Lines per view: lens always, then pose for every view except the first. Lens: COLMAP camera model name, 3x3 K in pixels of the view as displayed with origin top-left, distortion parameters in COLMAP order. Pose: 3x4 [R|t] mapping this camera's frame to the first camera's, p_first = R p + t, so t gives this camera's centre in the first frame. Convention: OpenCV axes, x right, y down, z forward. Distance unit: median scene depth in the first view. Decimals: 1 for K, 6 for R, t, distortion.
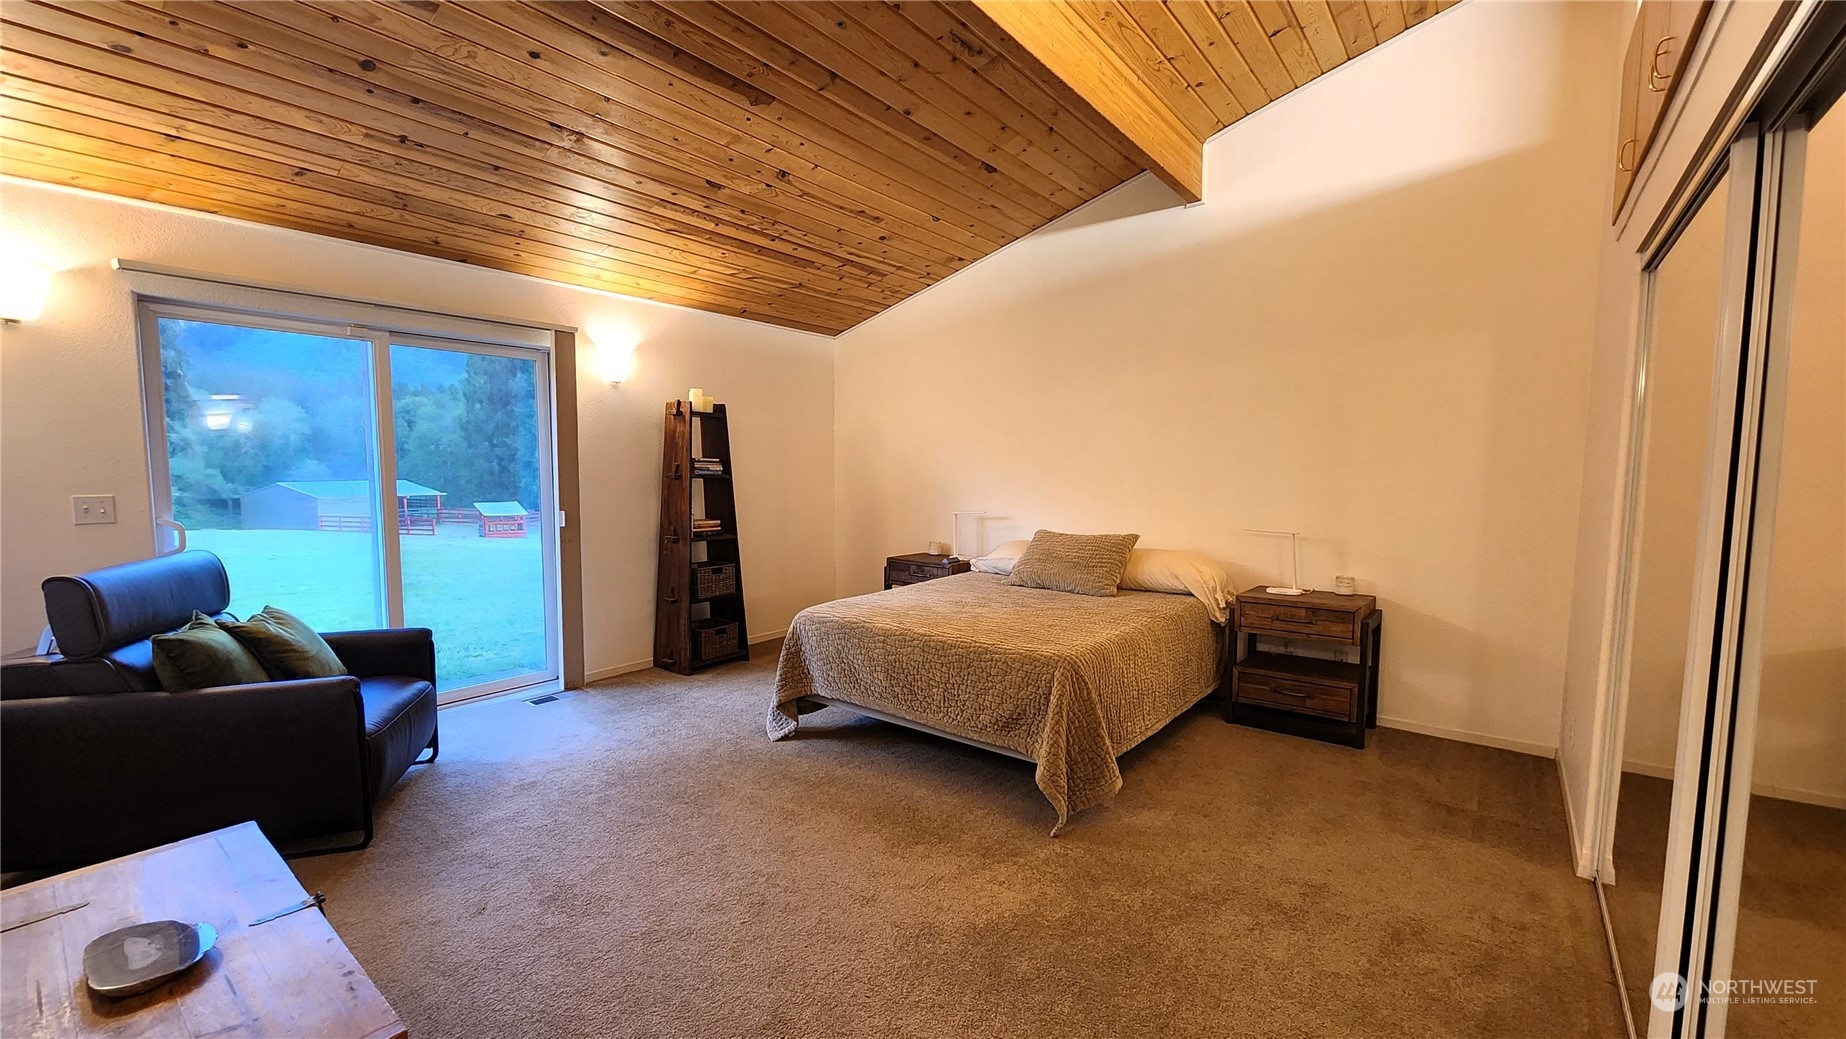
lens RADIAL K [[731.8, 0, 921.9], [0, 731.8, 525.3], [0, 0, 1]] dist [0.000253, -0.000081]
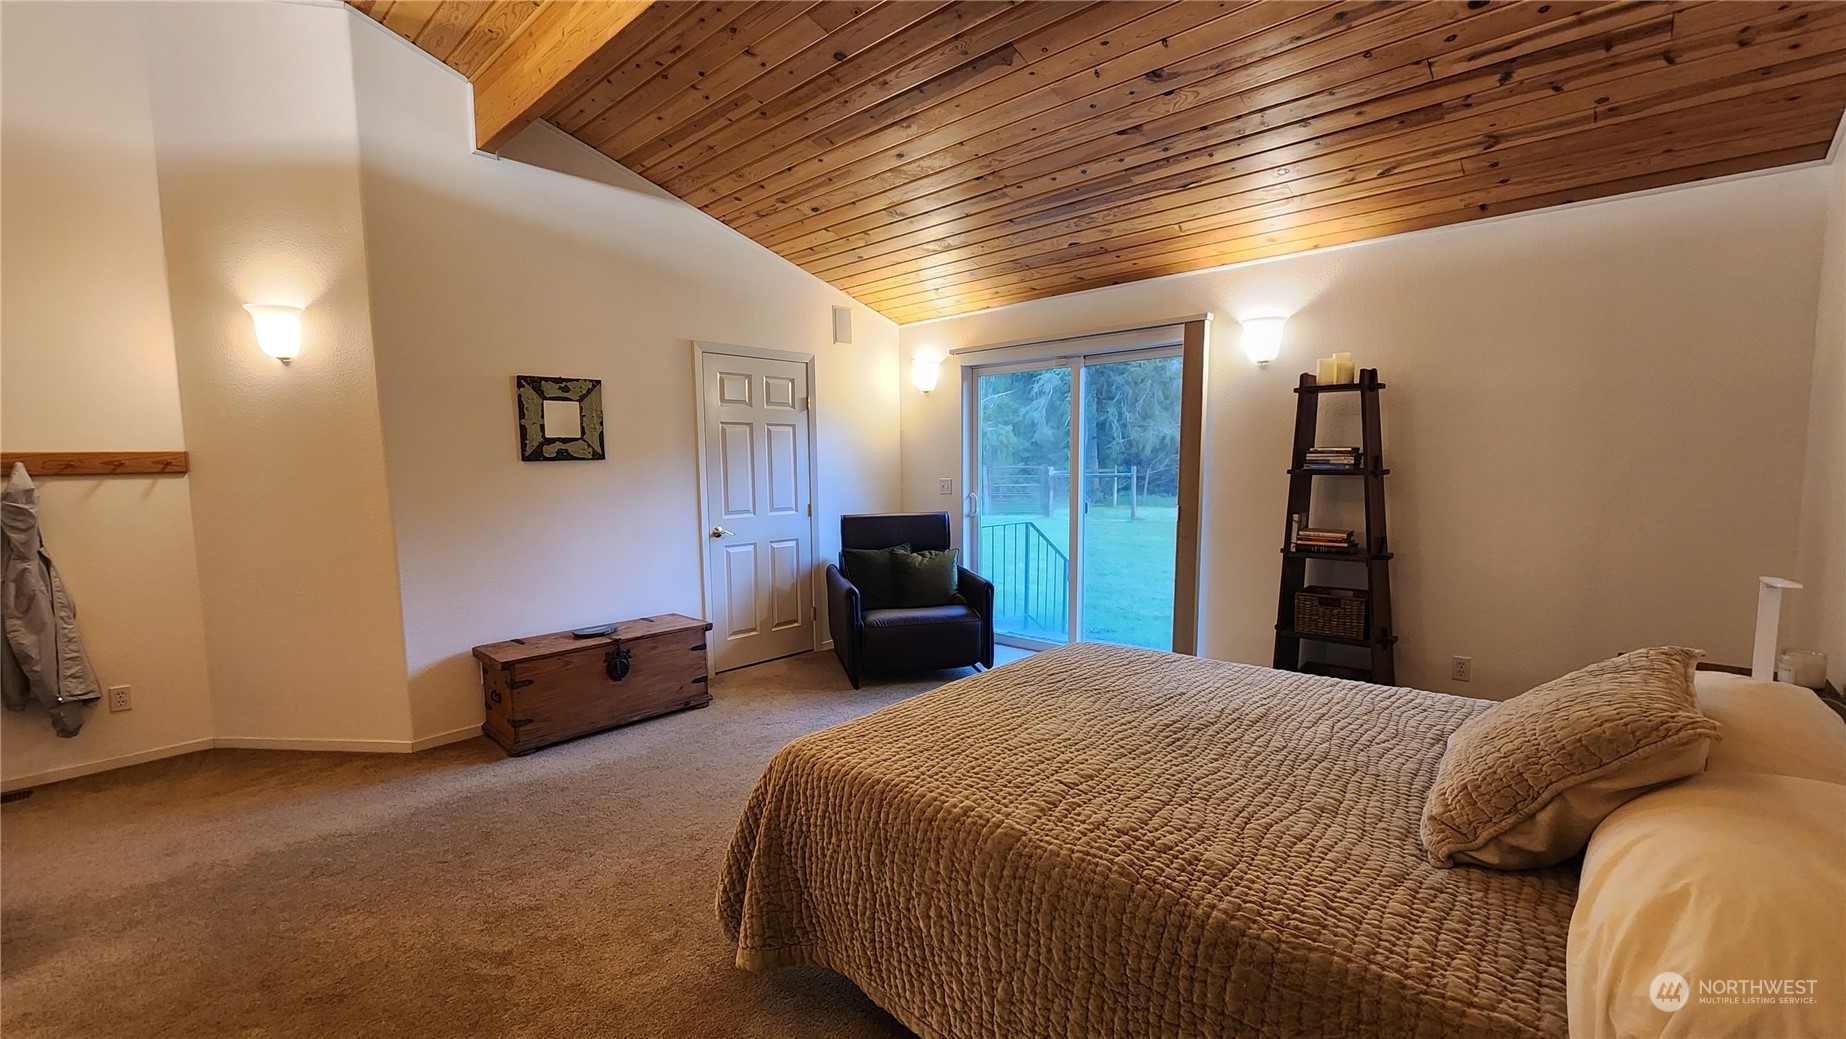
lens RADIAL K [[731.8, 0, 921.1], [0, 731.8, 525.8], [0, 0, 1]] dist [0.000253, -0.000081]
pose [[-0.051757, 0.088457, -0.994734, 0.527207], [-0.065375, 0.993633, 0.091761, -0.060525], [0.996518, 0.069780, -0.045644, 0.707758]]
